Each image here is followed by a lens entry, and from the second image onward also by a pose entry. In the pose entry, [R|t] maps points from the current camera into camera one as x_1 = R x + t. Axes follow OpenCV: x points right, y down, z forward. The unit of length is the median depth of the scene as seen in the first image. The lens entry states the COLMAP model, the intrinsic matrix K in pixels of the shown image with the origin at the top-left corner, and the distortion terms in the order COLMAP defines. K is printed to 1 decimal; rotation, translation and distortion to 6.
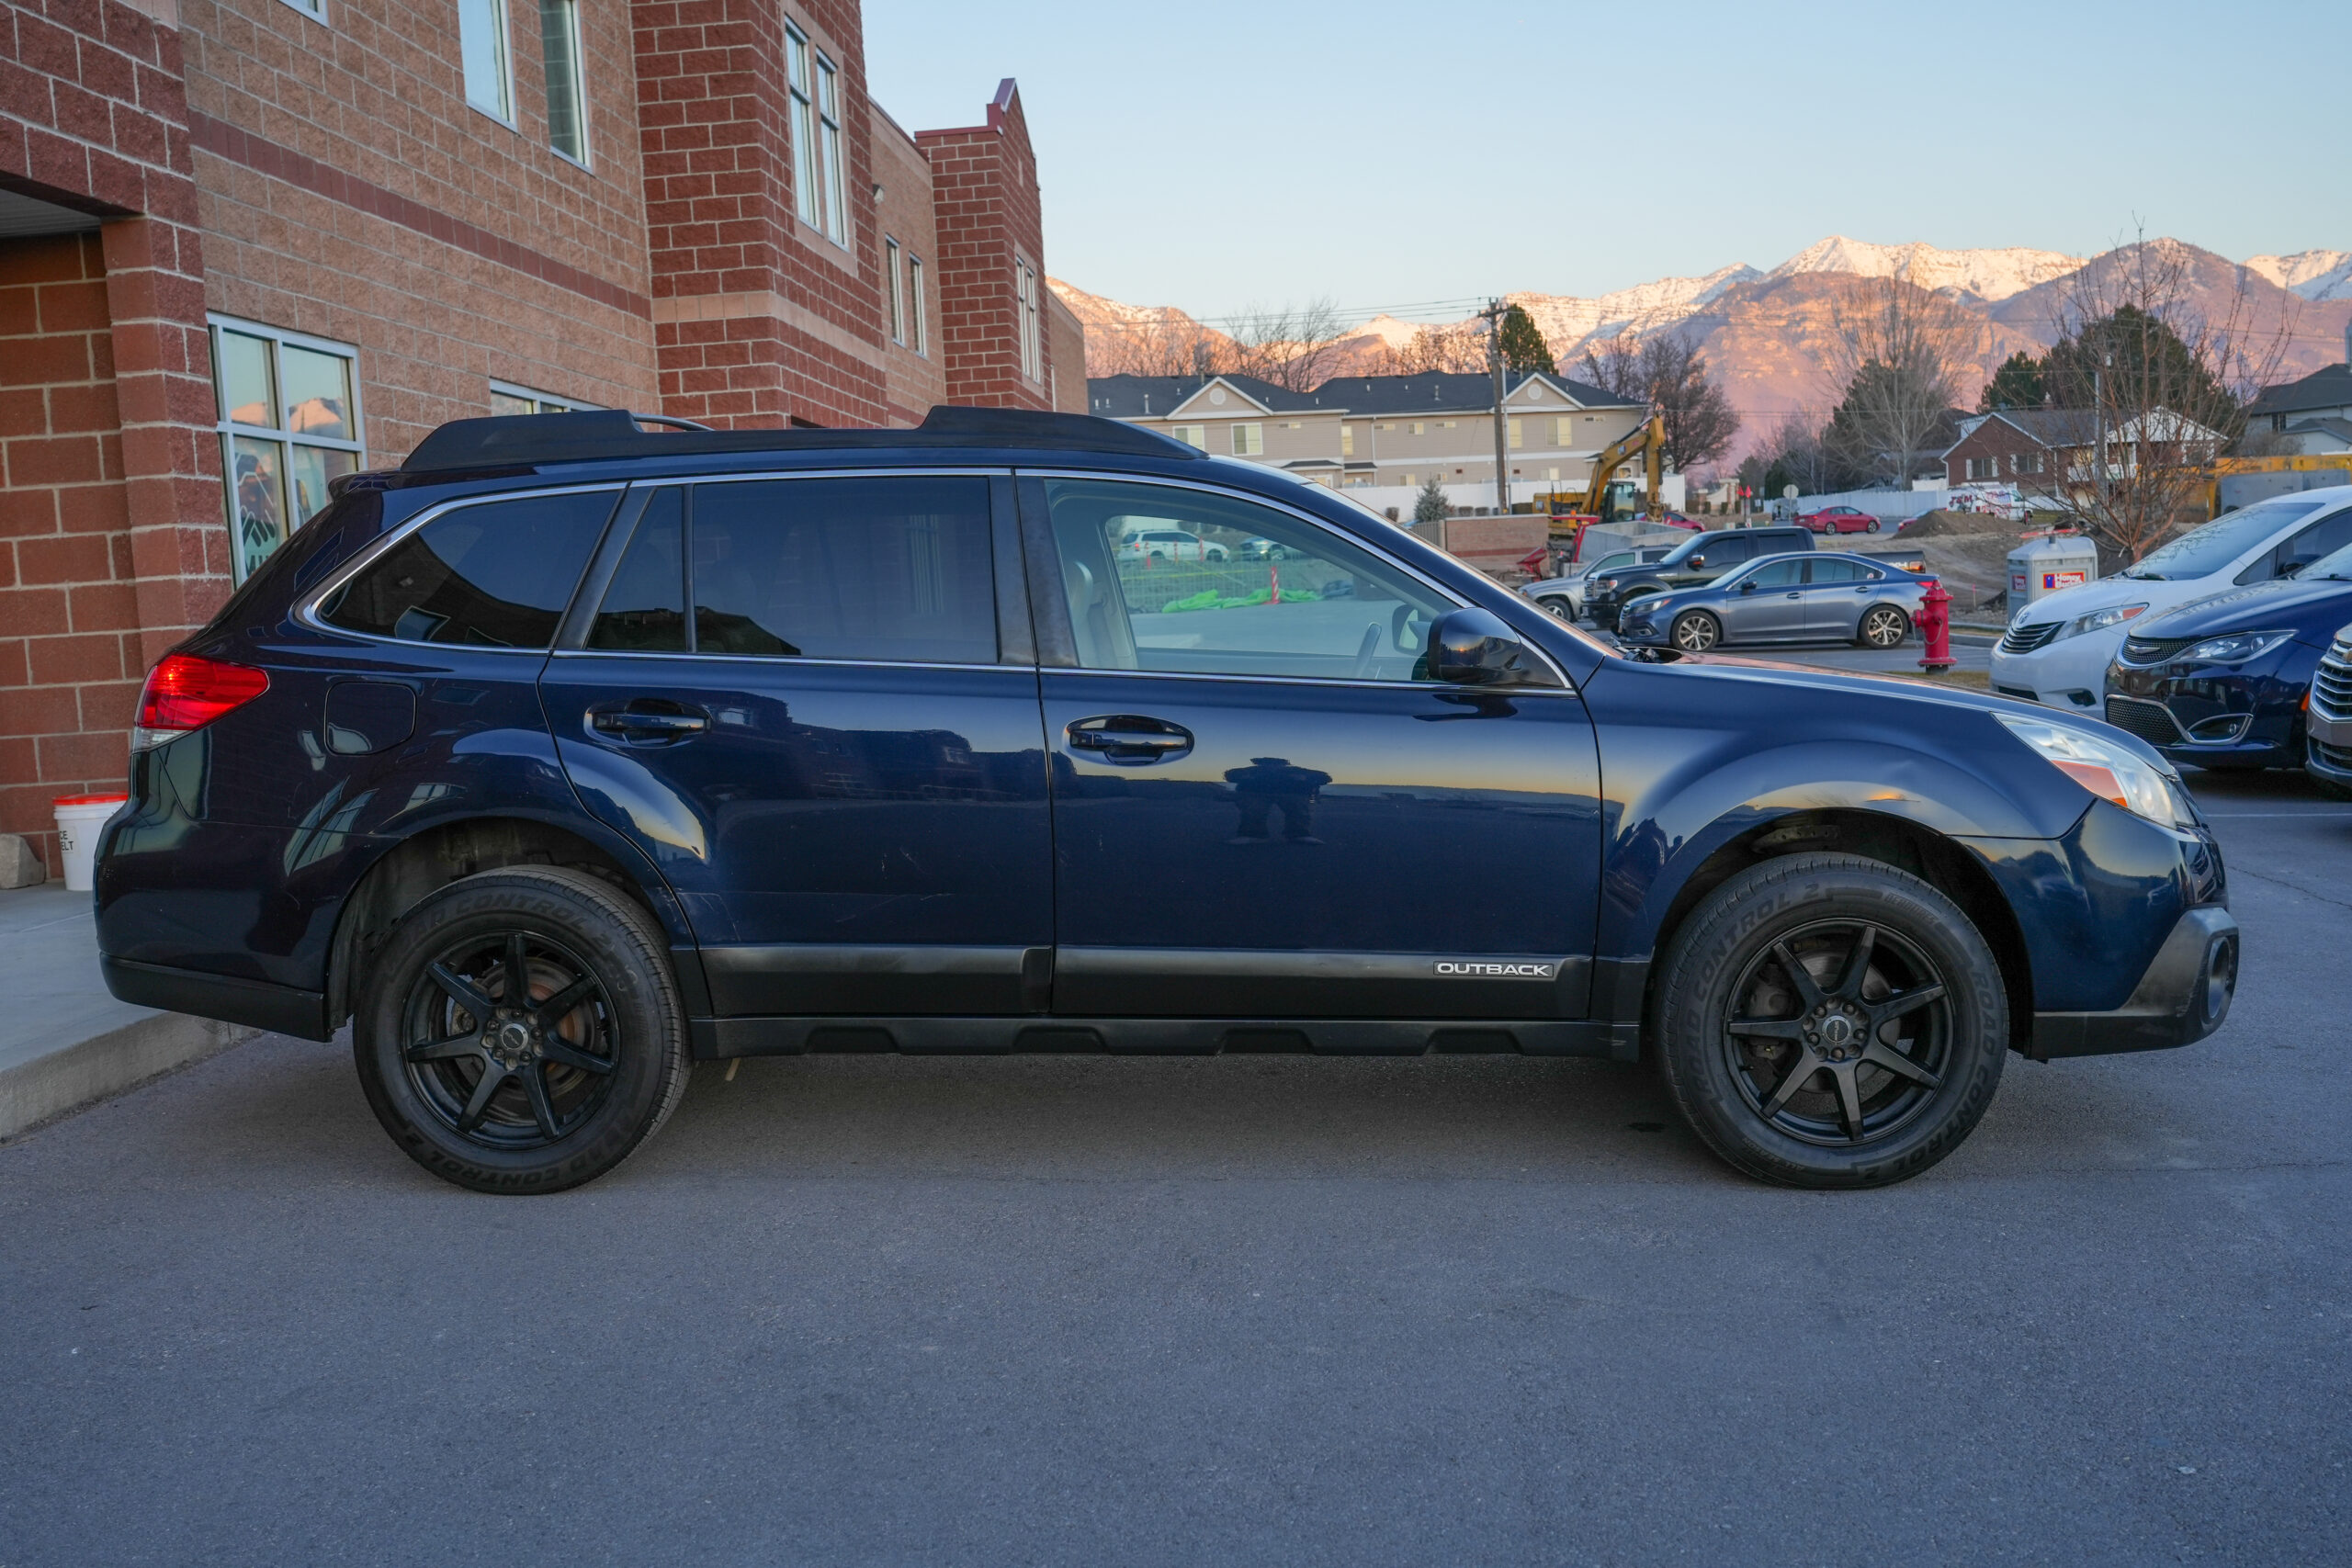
lens RADIAL K [[2272.6, 0, 1179.9], [0, 2272.6, 784.8], [0, 0, 1]] dist [-0.004680, 0.000000]
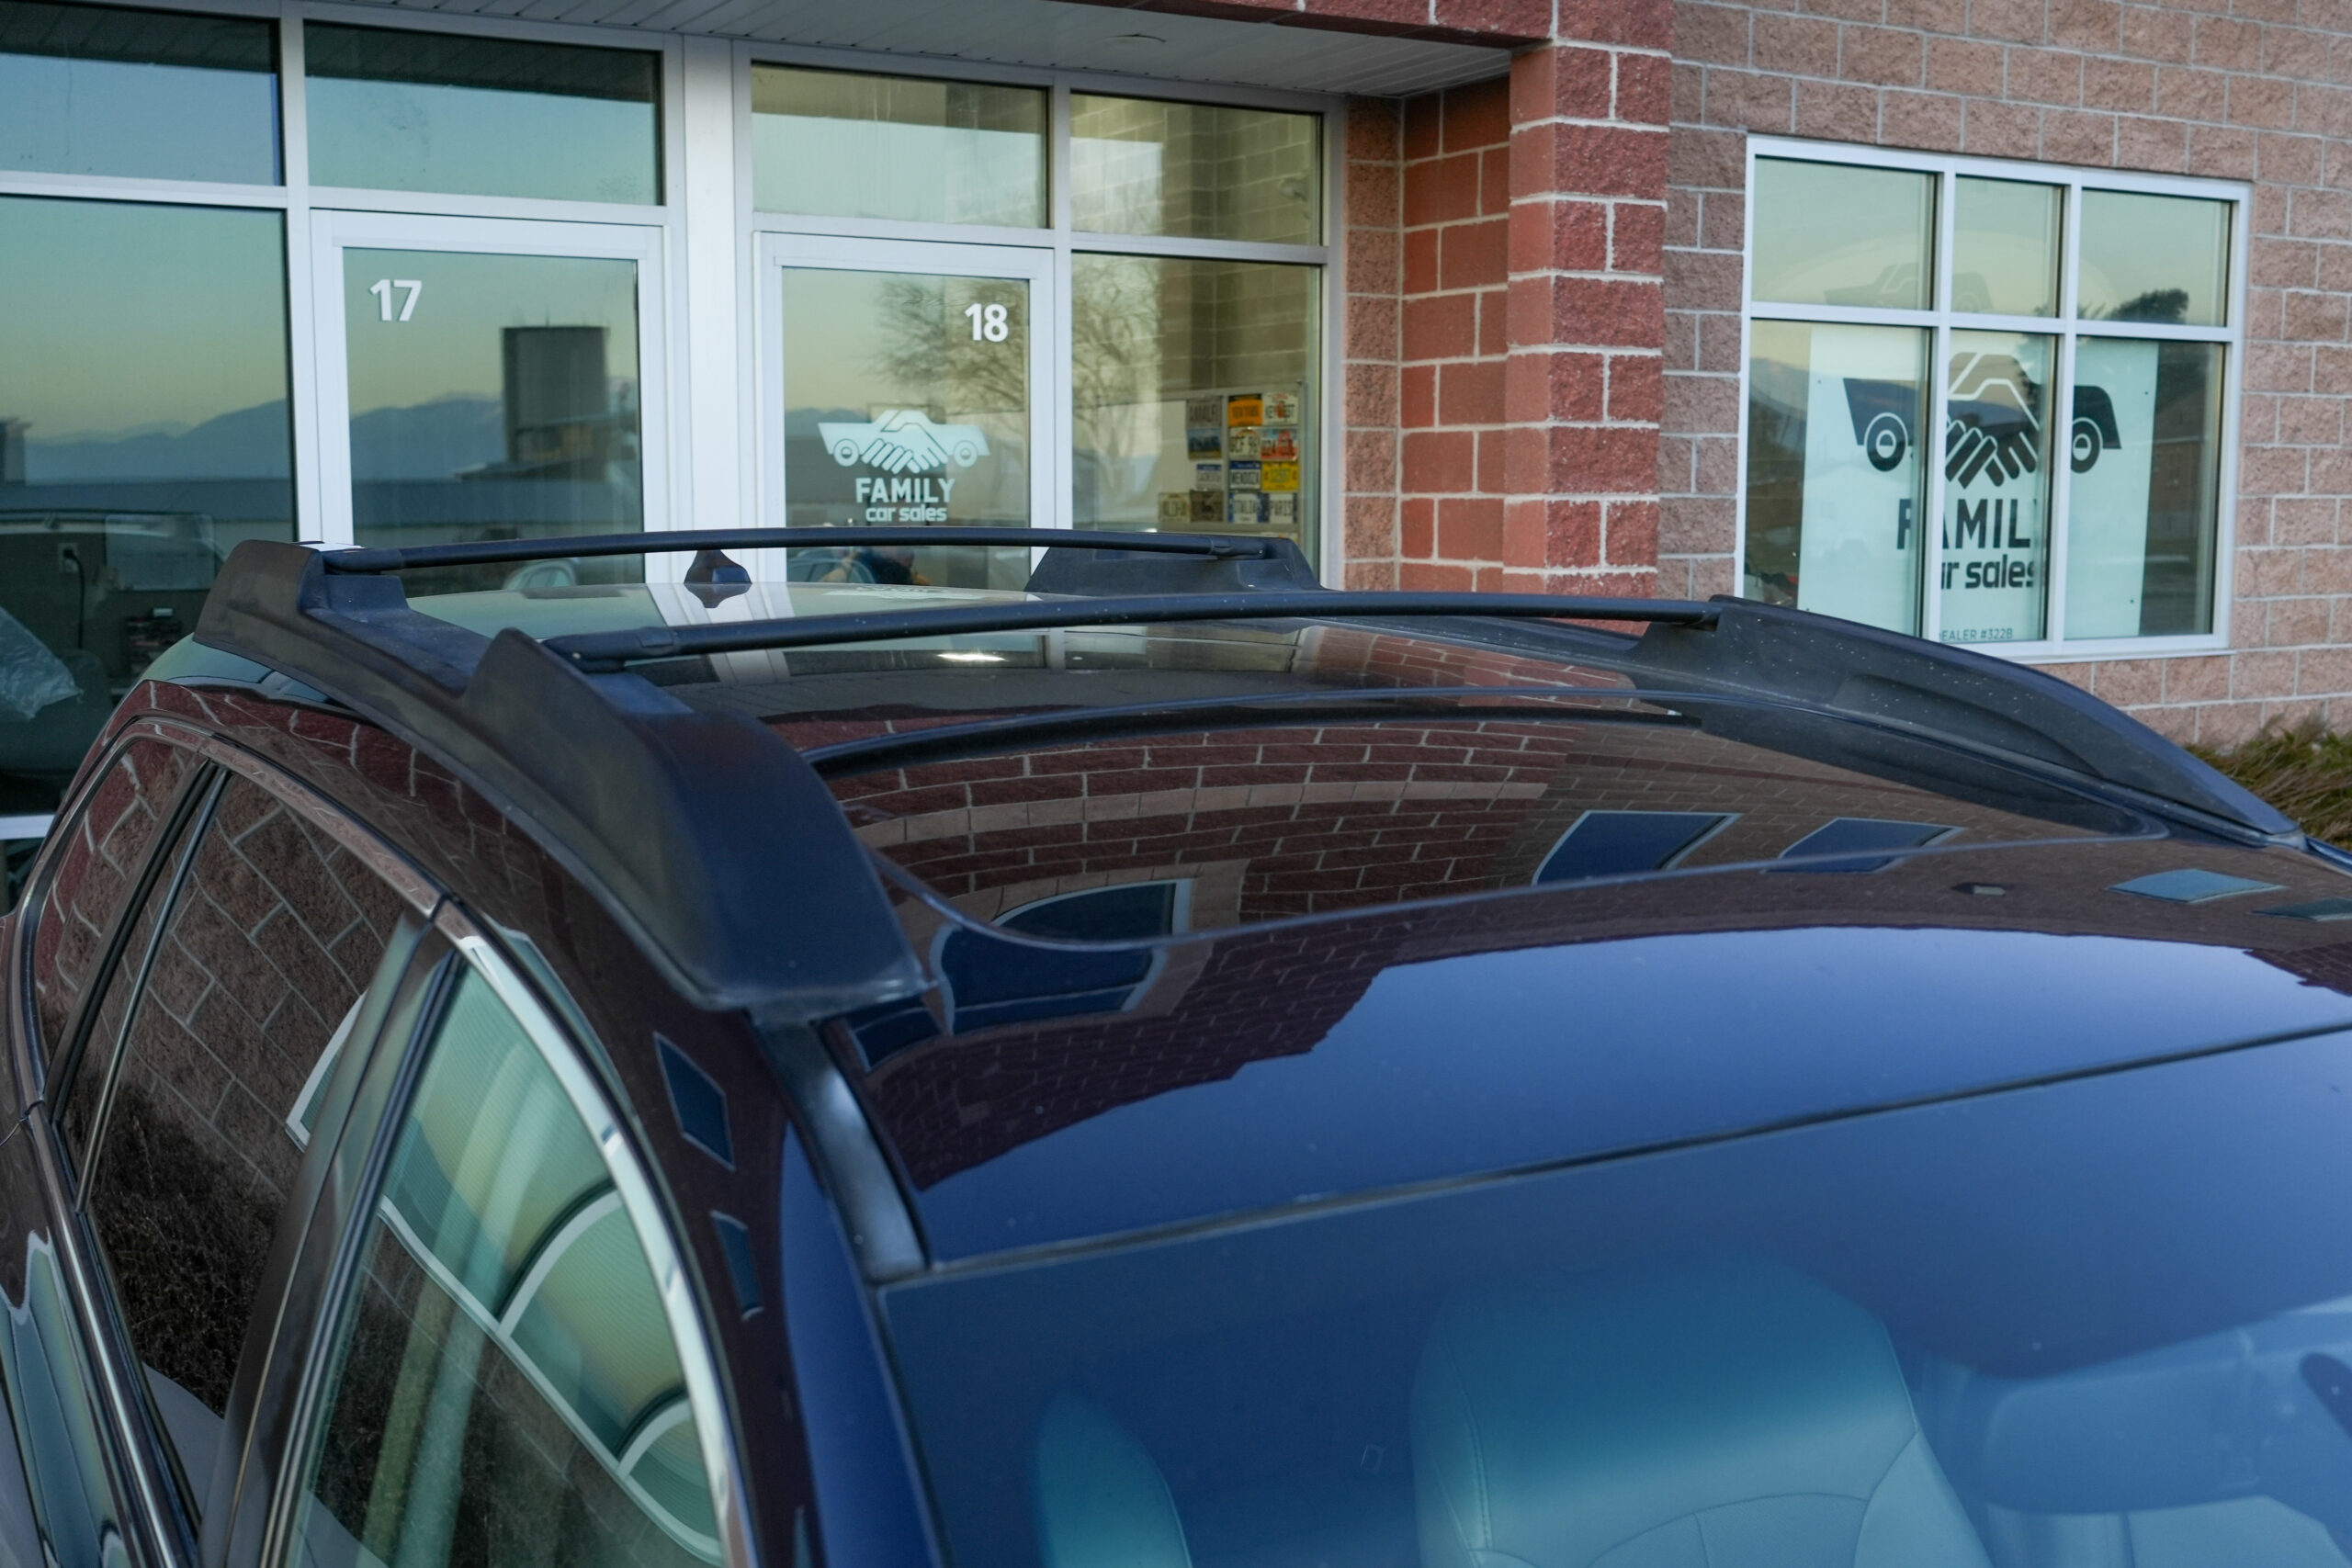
lens RADIAL K [[2479.2, 0, 1164.6], [0, 2479.2, 778.3], [0, 0, 1]] dist [-0.015644, 0.000000]
pose [[0.547565, 0.157222, -0.821860, 0.121917], [-0.103608, 0.987370, 0.119855, -0.105613], [0.830324, 0.019523, 0.556939, 0.476455]]
